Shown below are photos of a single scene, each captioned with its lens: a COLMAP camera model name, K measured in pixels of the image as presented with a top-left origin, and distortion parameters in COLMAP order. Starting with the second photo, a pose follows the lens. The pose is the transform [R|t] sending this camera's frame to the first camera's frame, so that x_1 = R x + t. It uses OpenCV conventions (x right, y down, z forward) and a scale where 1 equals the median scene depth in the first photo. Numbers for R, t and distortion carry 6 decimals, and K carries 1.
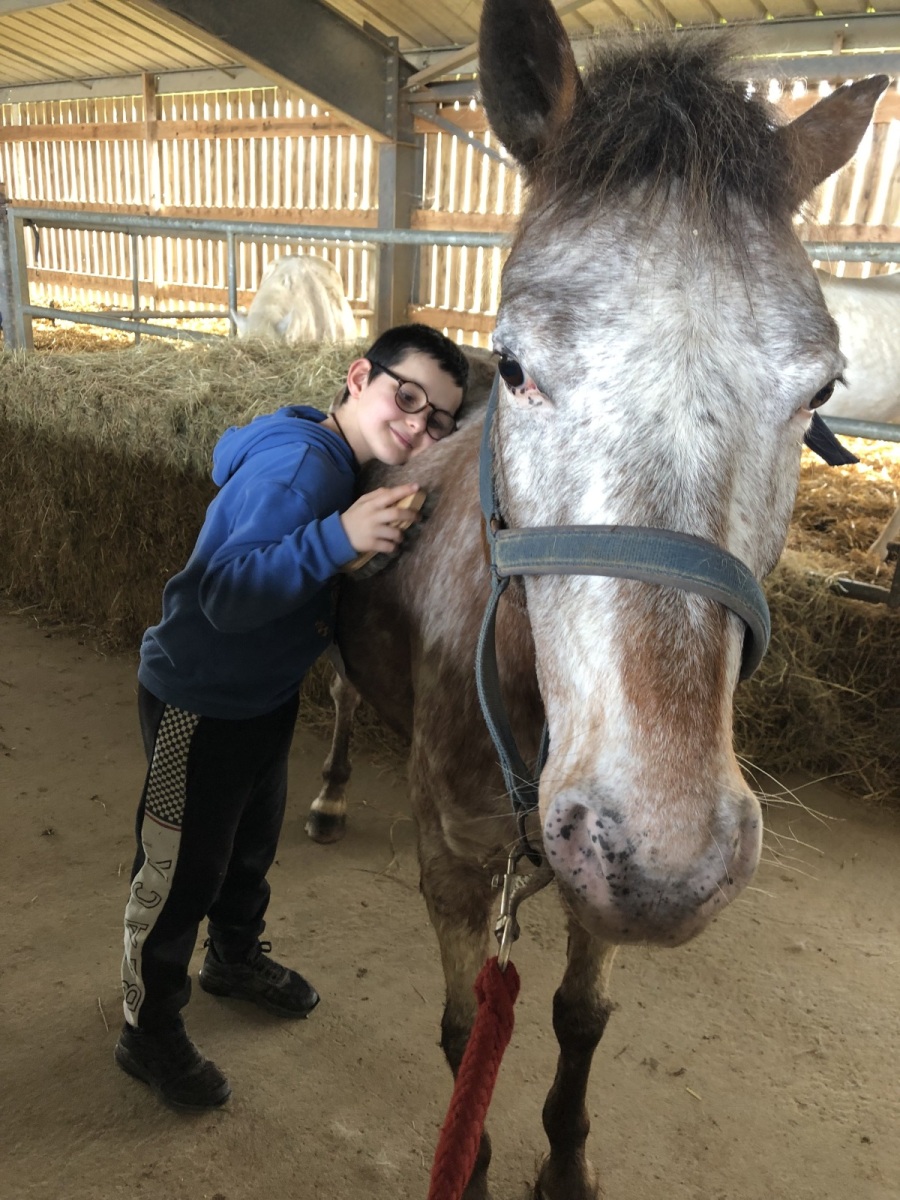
lens RADIAL K [[982.9, 0, 450.0], [0, 982.9, 615.0], [0, 0, 1]] dist [0.017193, 0.001826]
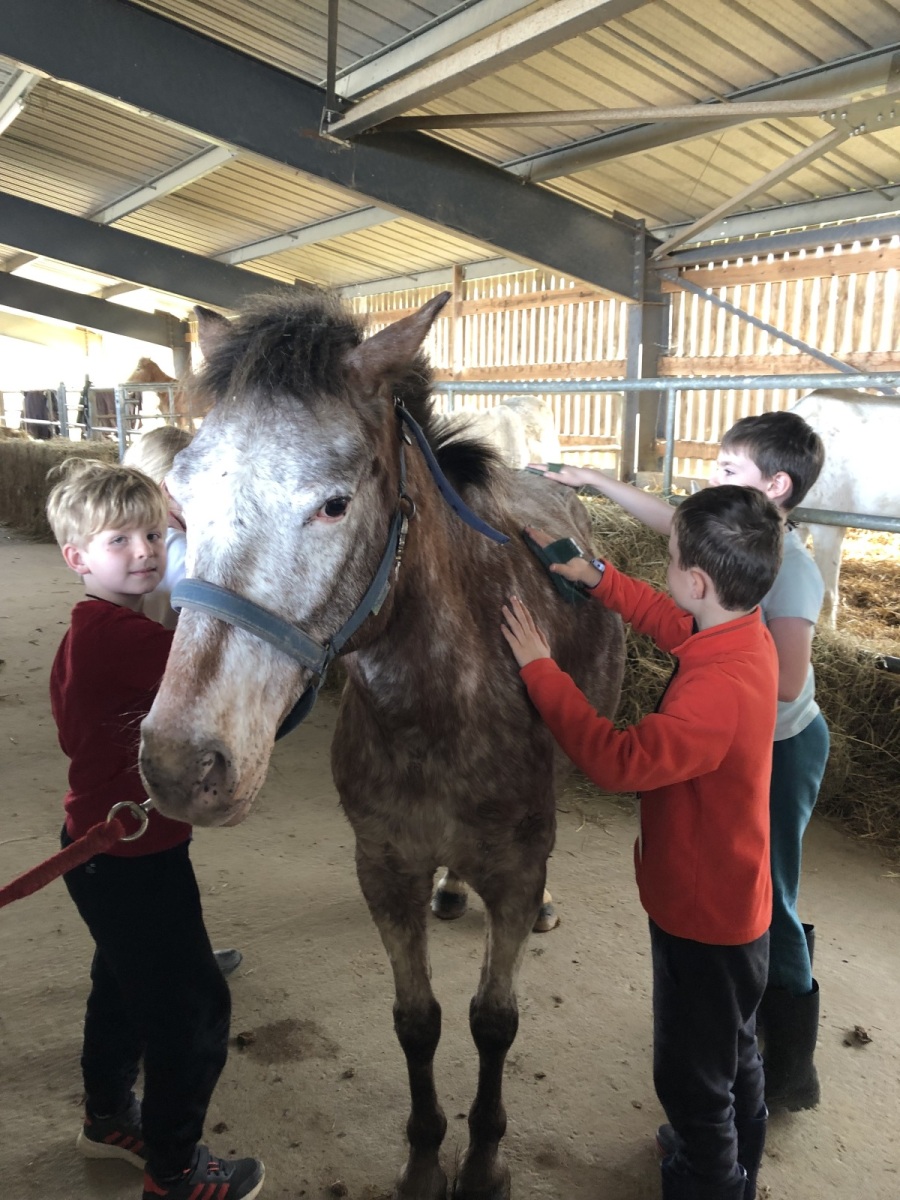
lens RADIAL K [[982.9, 0, 441.5], [0, 982.9, 599.9], [0, 0, 1]] dist [0.017193, 0.001826]
pose [[0.940795, 0.017785, -0.338510, 0.108760], [-0.068200, 0.988133, -0.137627, 0.033484], [0.332046, 0.152565, 0.930844, -0.085133]]
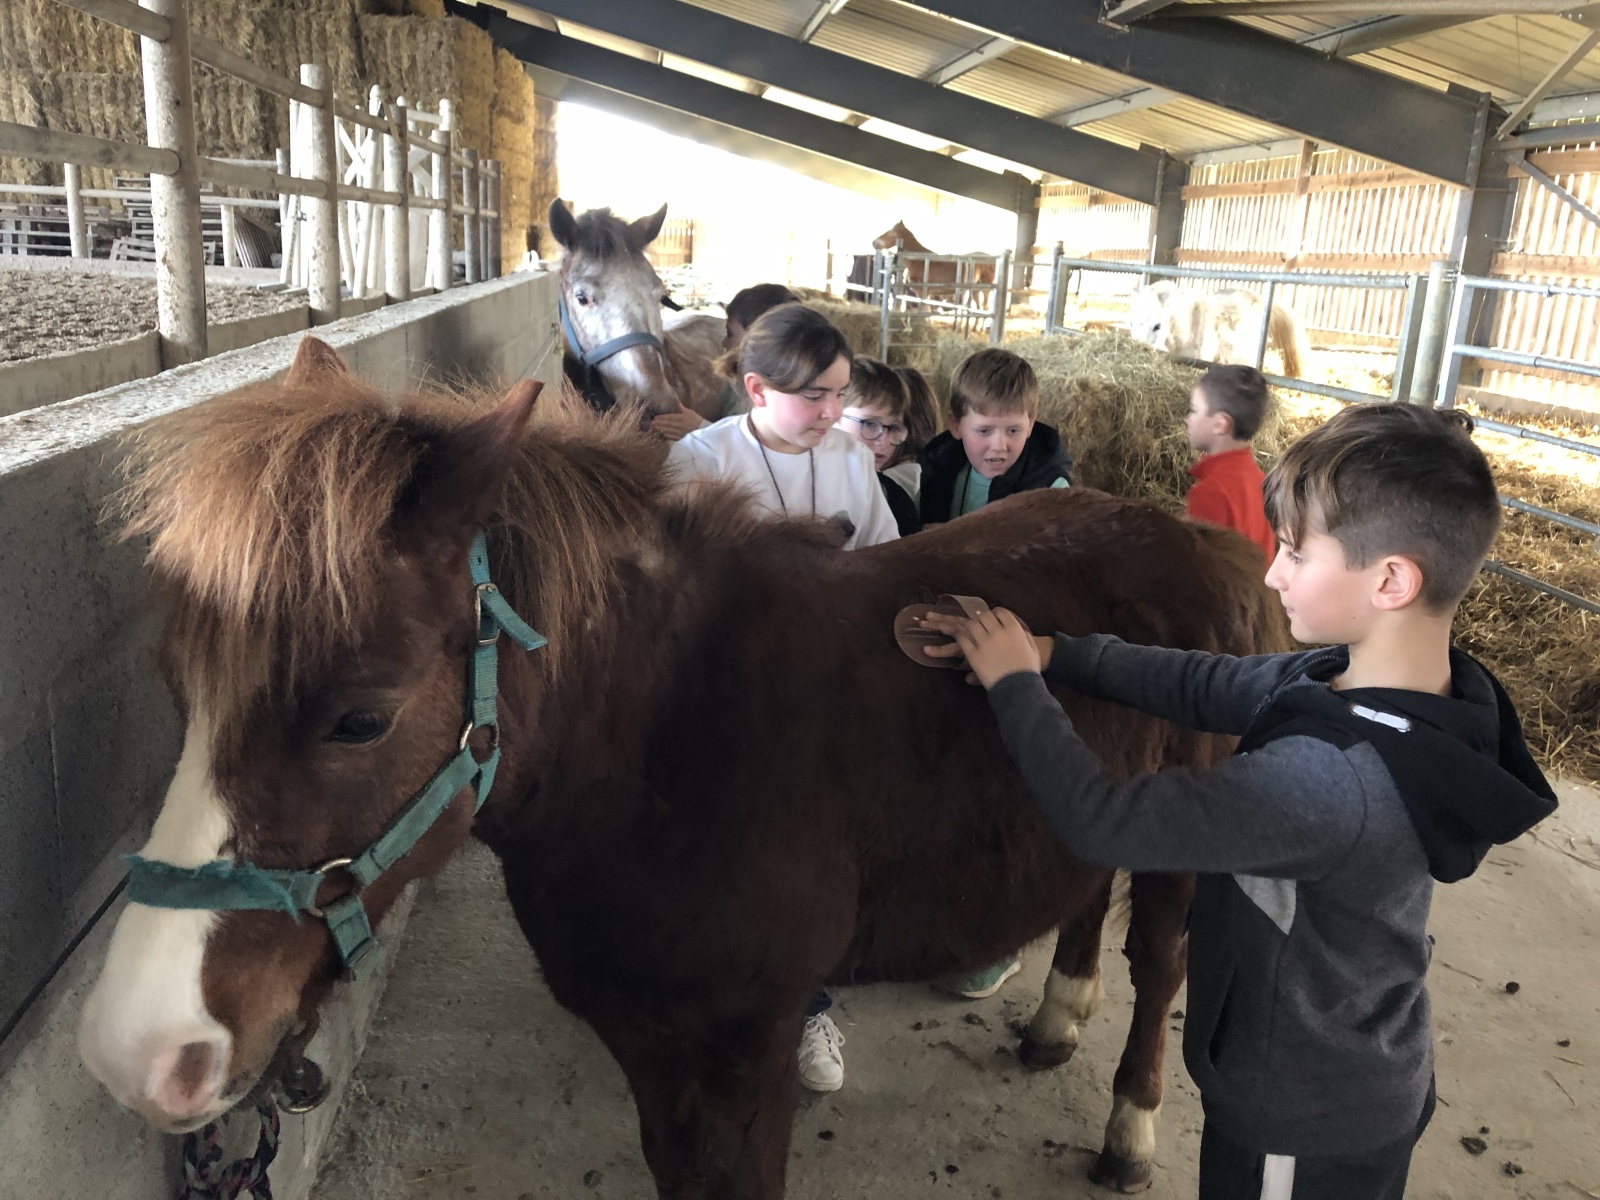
lens RADIAL K [[1310.6, 0, 796.4], [0, 1310.6, 567.0], [0, 0, 1]] dist [0.017193, 0.001826]
pose [[0.697176, 0.156793, -0.699544, 0.417705], [-0.266582, 0.962517, -0.049946, 0.126704], [0.665492, 0.221307, 0.712842, -0.295442]]
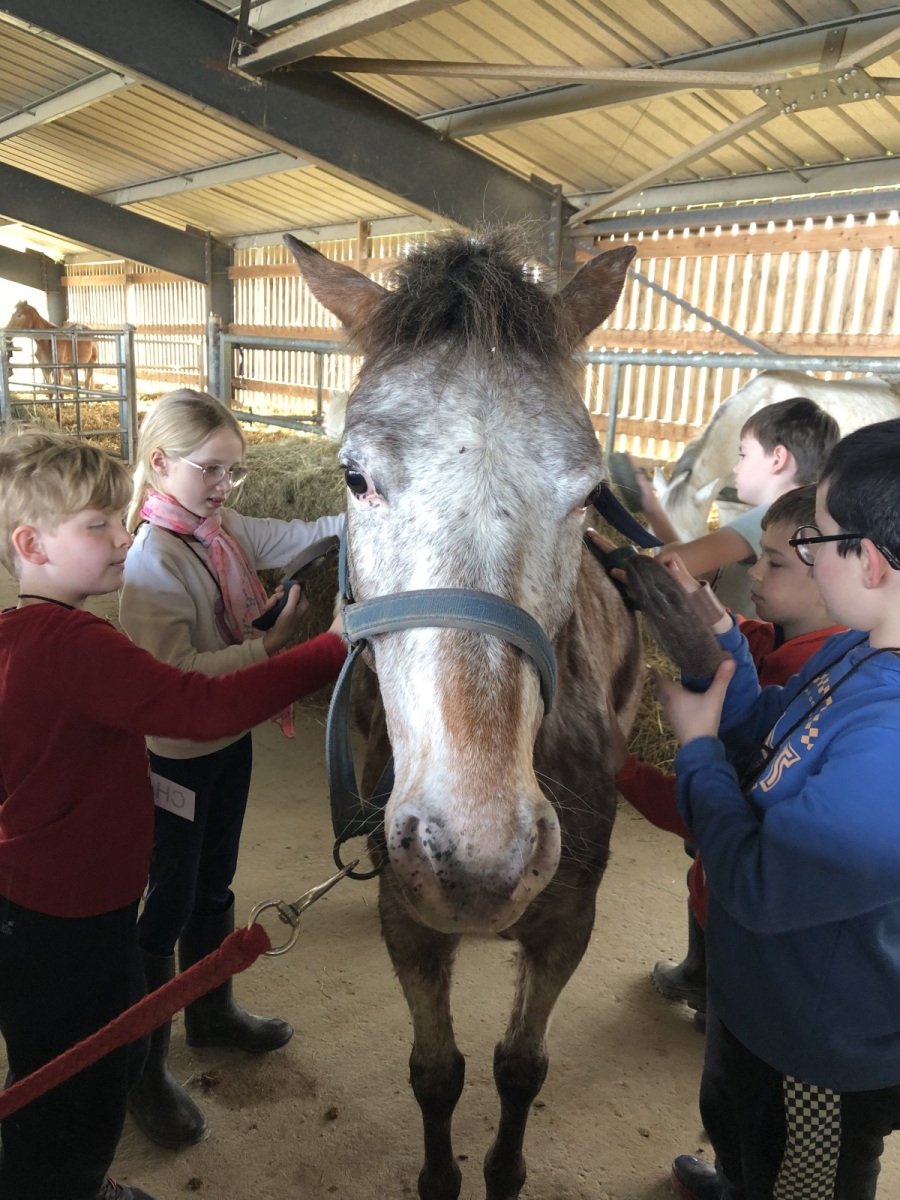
lens RADIAL K [[982.9, 0, 455.0], [0, 982.9, 603.9], [0, 0, 1]] dist [0.017193, 0.001826]
pose [[0.976775, 0.040559, -0.210393, 0.076528], [-0.063995, 0.992325, -0.105807, 0.025094], [0.204487, 0.116814, 0.971874, -0.071754]]
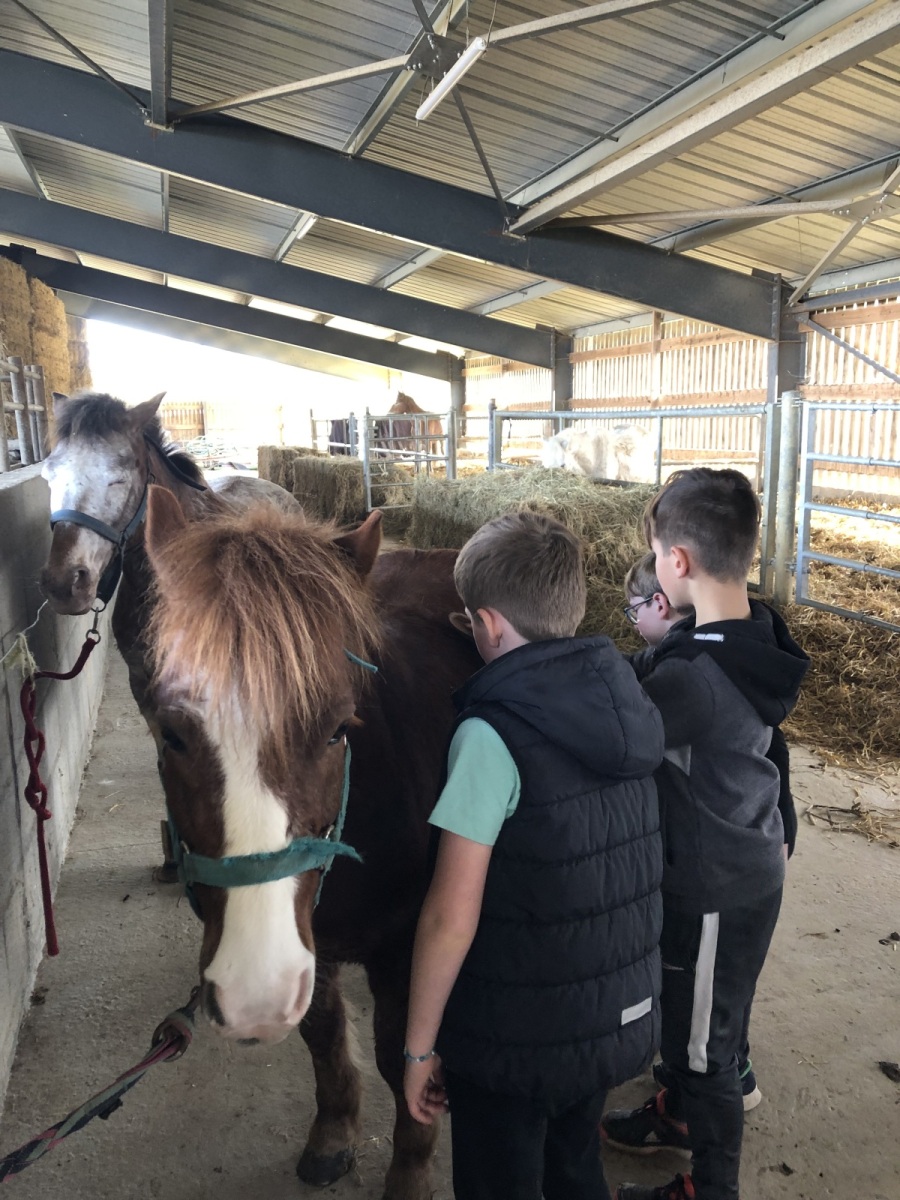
lens RADIAL K [[982.9, 0, 461.8], [0, 982.9, 609.7], [0, 0, 1]] dist [0.017193, 0.001826]
pose [[0.808940, 0.050548, -0.585714, 0.378659], [-0.149368, 0.981275, -0.121610, 0.116604], [0.568599, 0.185863, 0.801343, -0.271707]]
